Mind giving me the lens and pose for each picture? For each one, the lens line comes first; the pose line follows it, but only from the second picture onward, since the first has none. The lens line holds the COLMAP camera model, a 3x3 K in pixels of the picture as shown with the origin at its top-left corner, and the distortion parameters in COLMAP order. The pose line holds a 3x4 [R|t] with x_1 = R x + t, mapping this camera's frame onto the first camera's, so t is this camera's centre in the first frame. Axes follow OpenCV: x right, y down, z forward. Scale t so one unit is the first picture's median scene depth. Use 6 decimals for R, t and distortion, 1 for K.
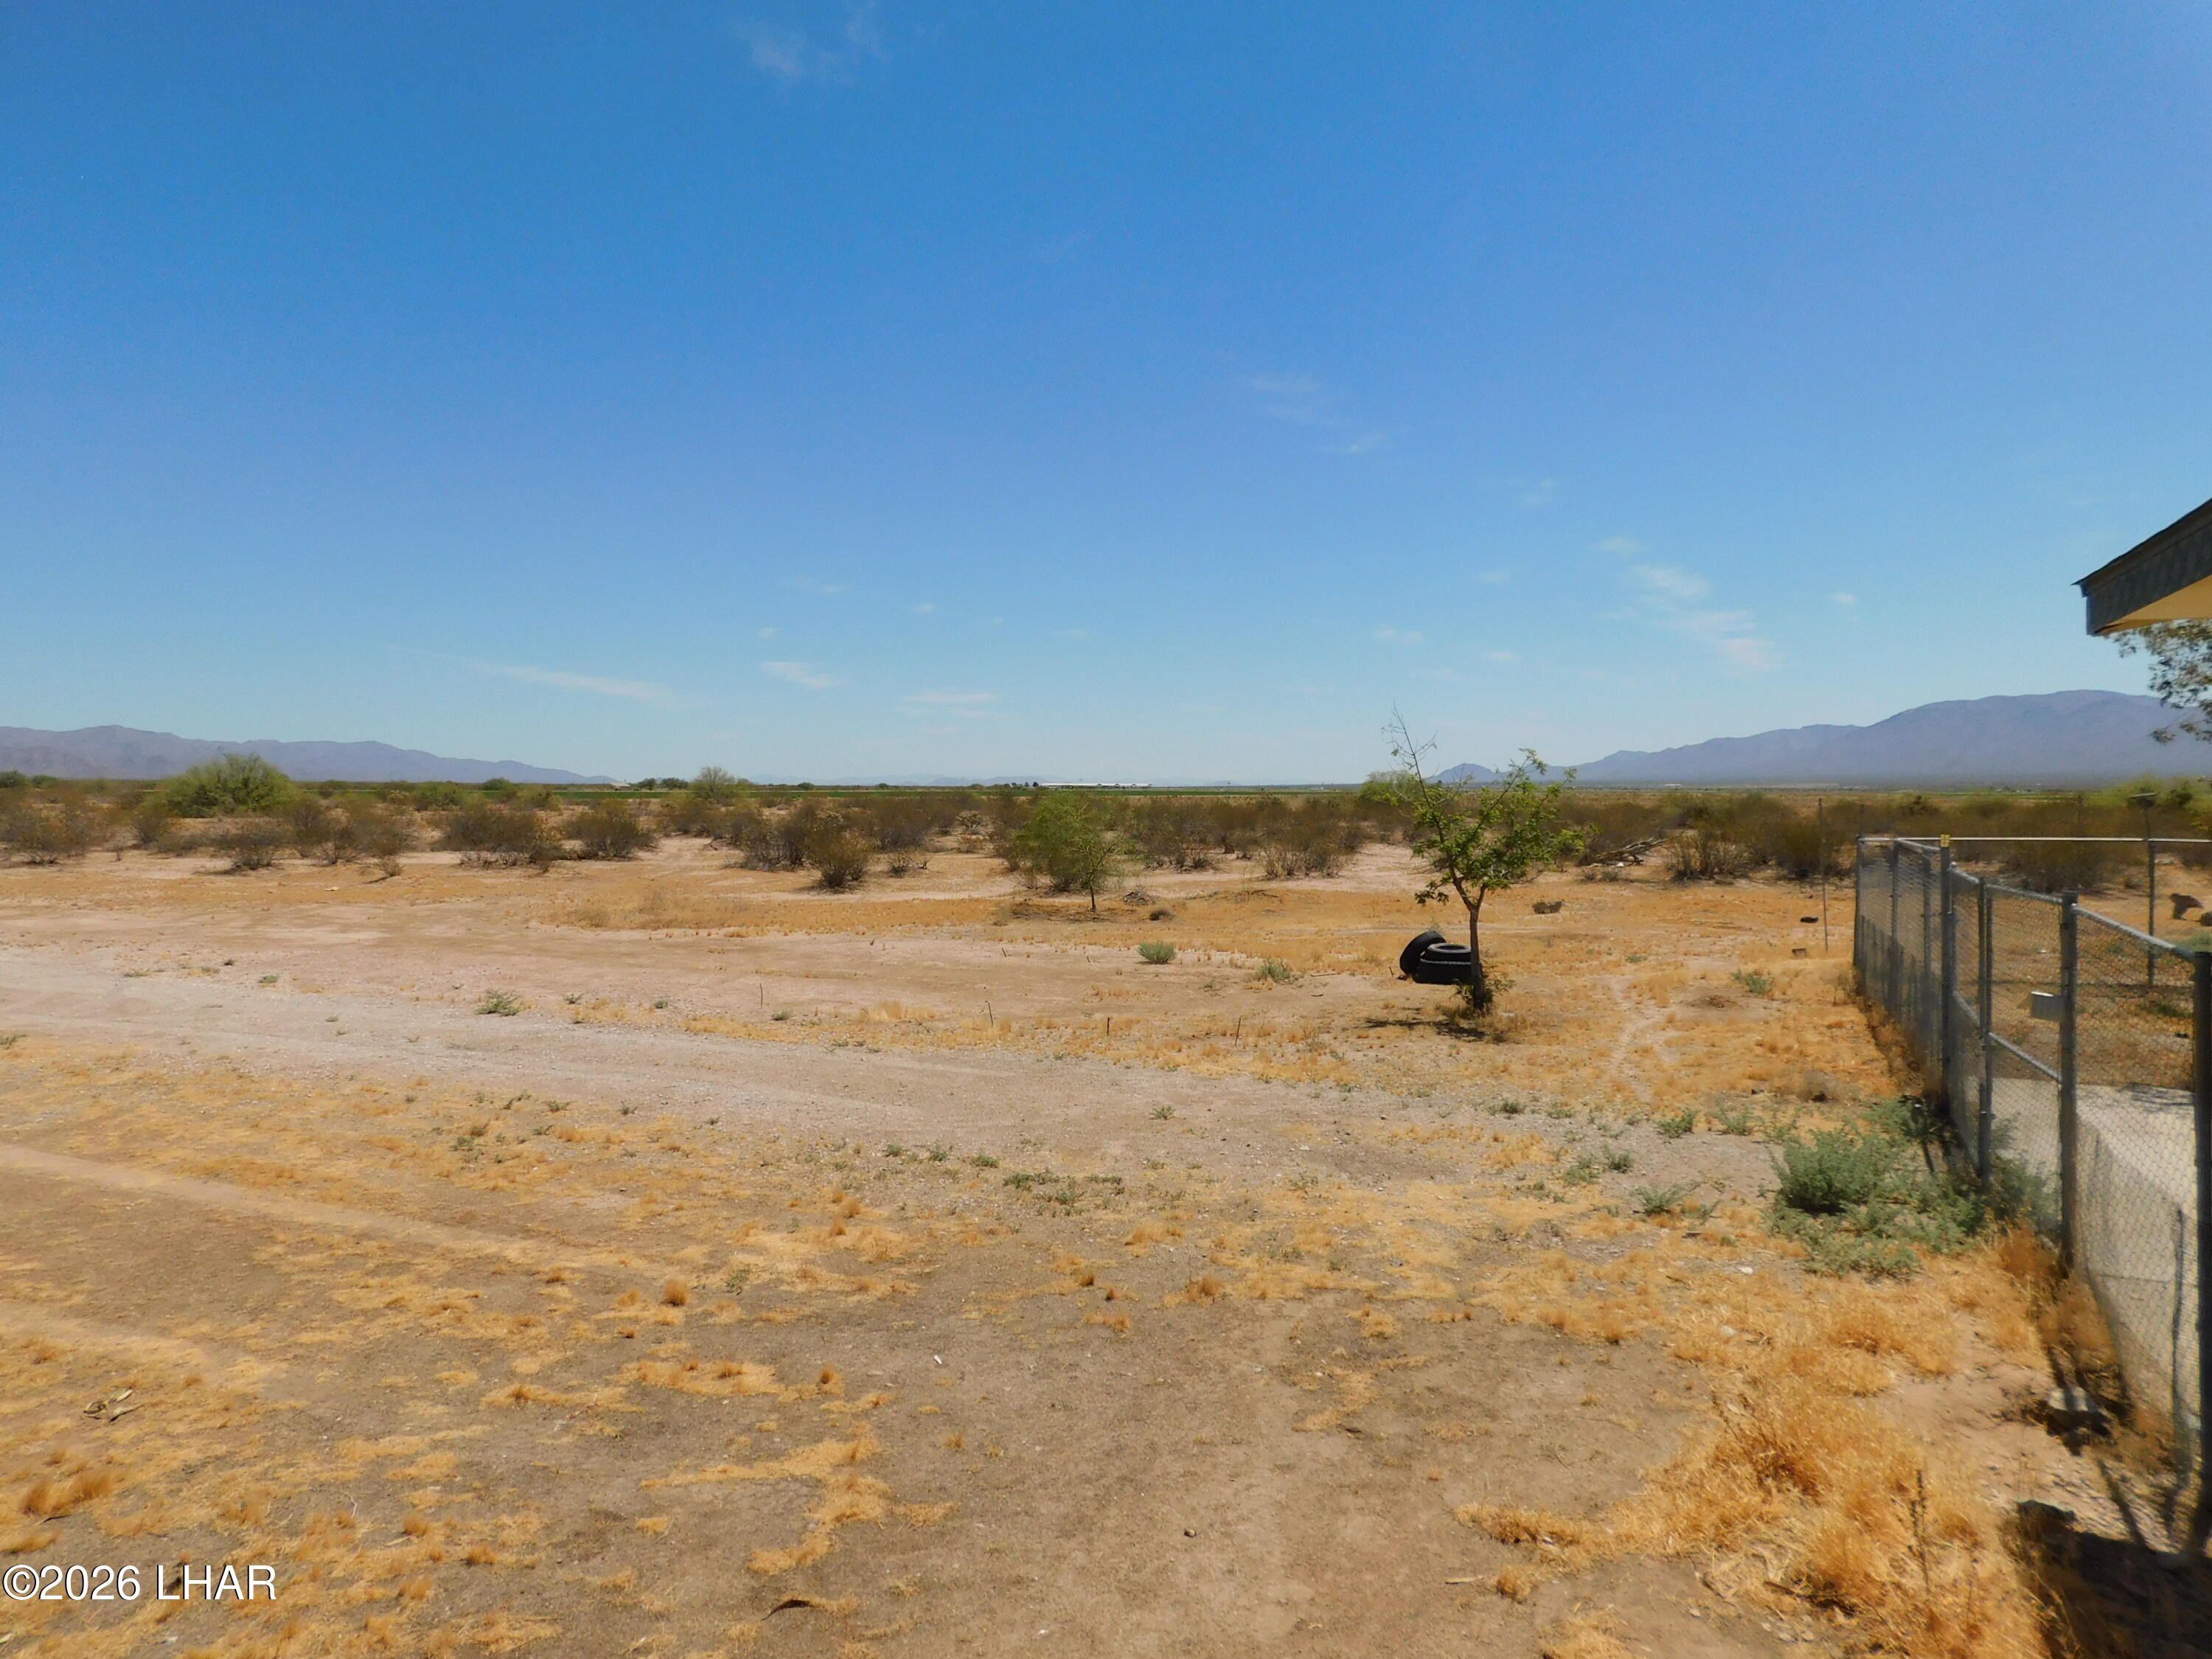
lens RADIAL K [[1469.8, 0, 1120.5], [0, 1469.8, 840.0], [0, 0, 1]] dist [-0.070292, 0.054481]
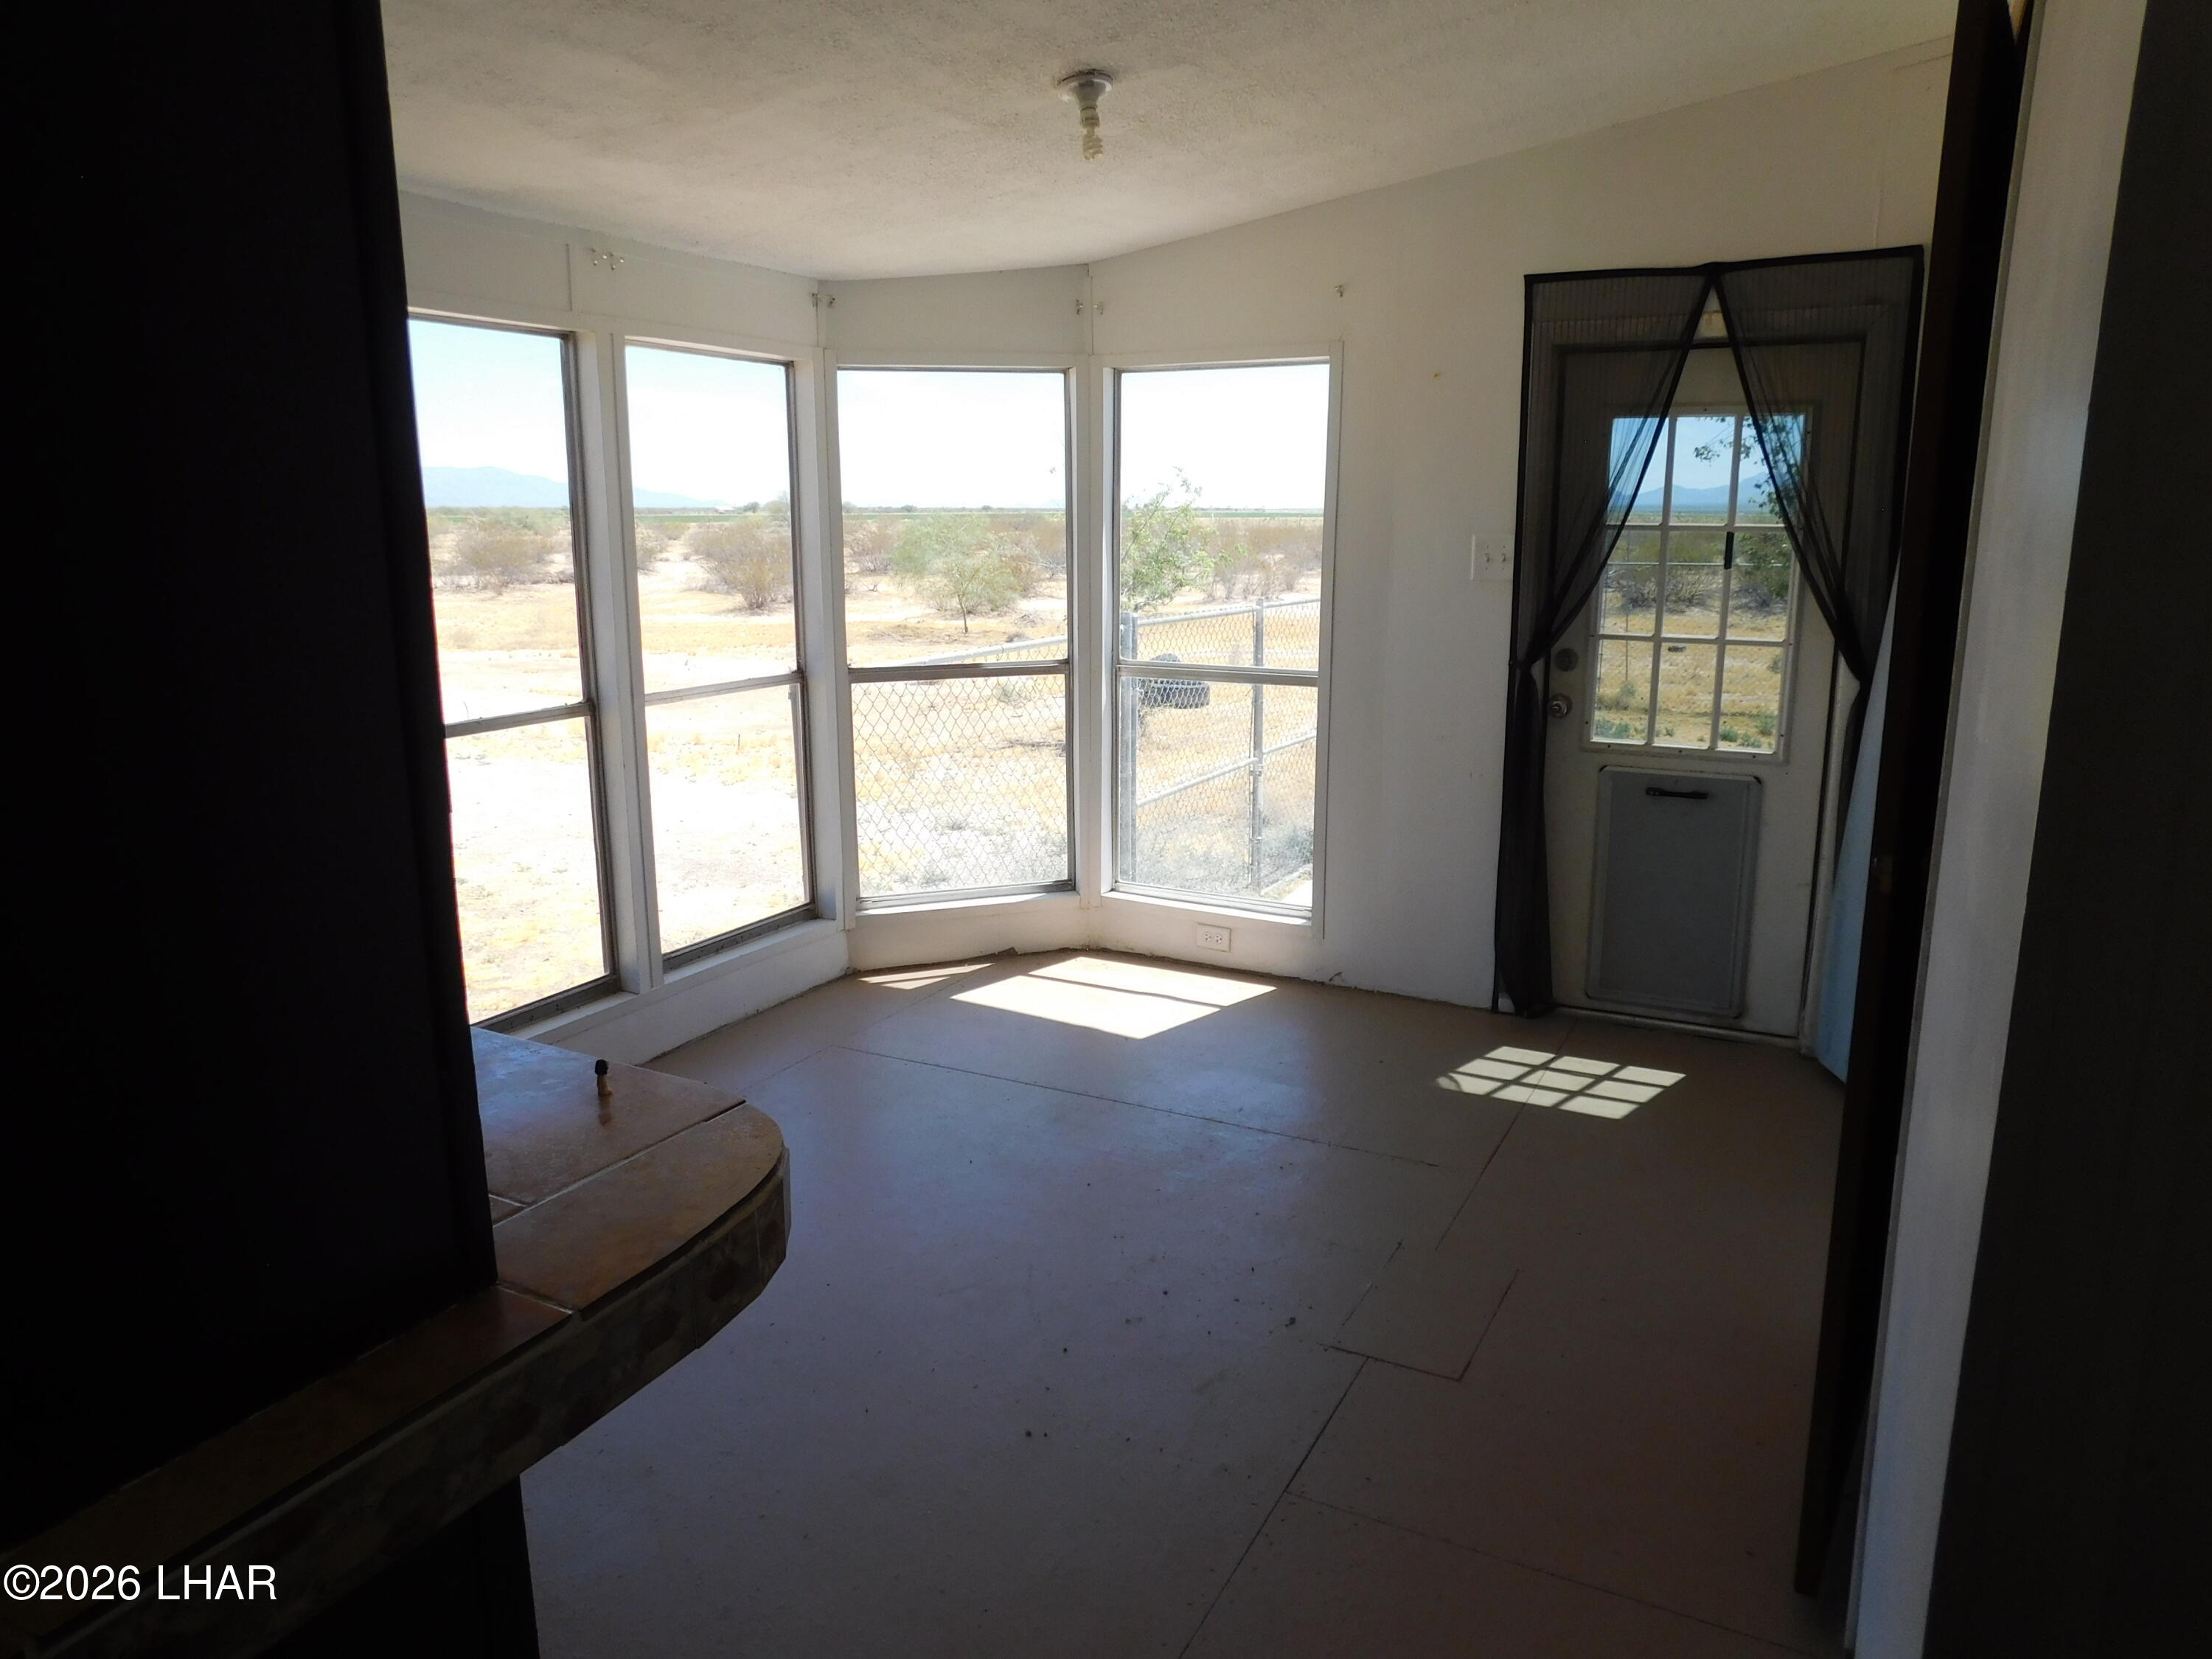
lens RADIAL K [[1469.8, 0, 1127.0], [0, 1469.8, 826.7], [0, 0, 1]] dist [-0.070292, 0.054481]
pose [[0.996205, 0.017292, -0.085300, 0.202408], [-0.001963, 0.984281, 0.176601, 0.001040], [0.087013, -0.175764, 0.980579, 0.002756]]
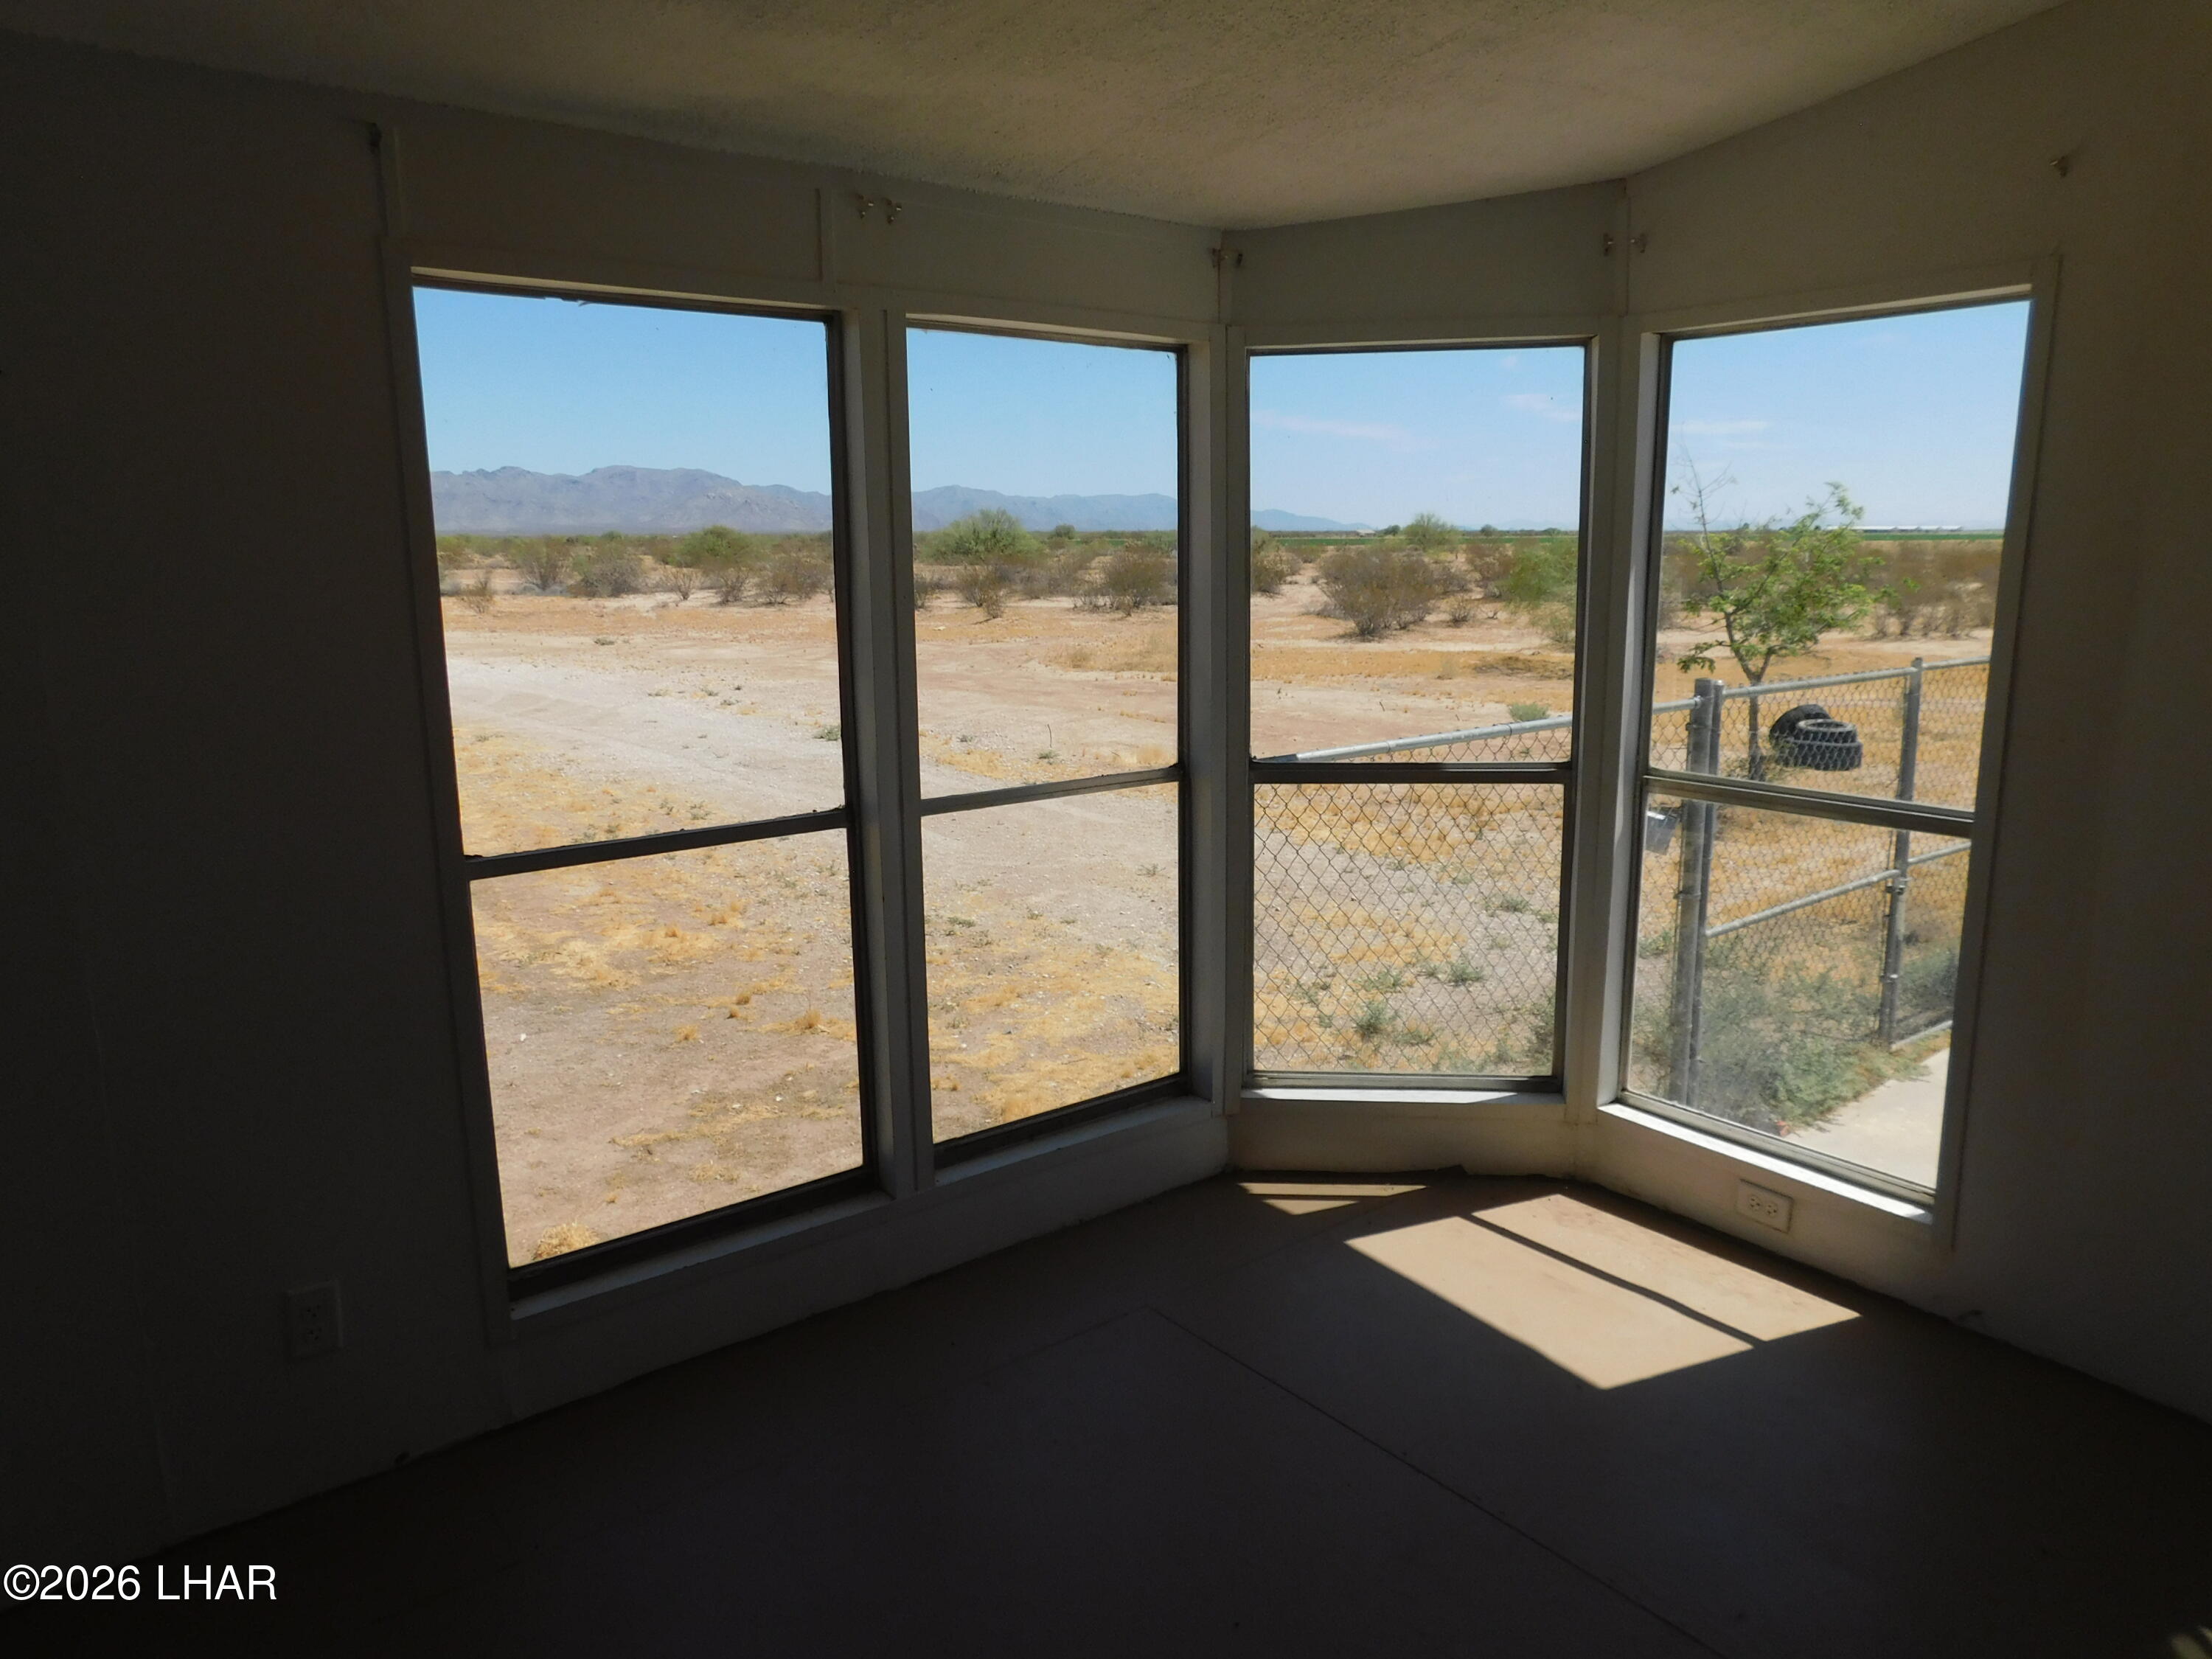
lens RADIAL K [[1469.8, 0, 1116.0], [0, 1469.8, 815.1], [0, 0, 1]] dist [-0.070292, 0.054481]
pose [[0.868589, 0.081191, -0.488837, 0.206946], [-0.004800, 0.987818, 0.155538, -0.002048], [0.495511, -0.132752, 0.858397, 0.059551]]
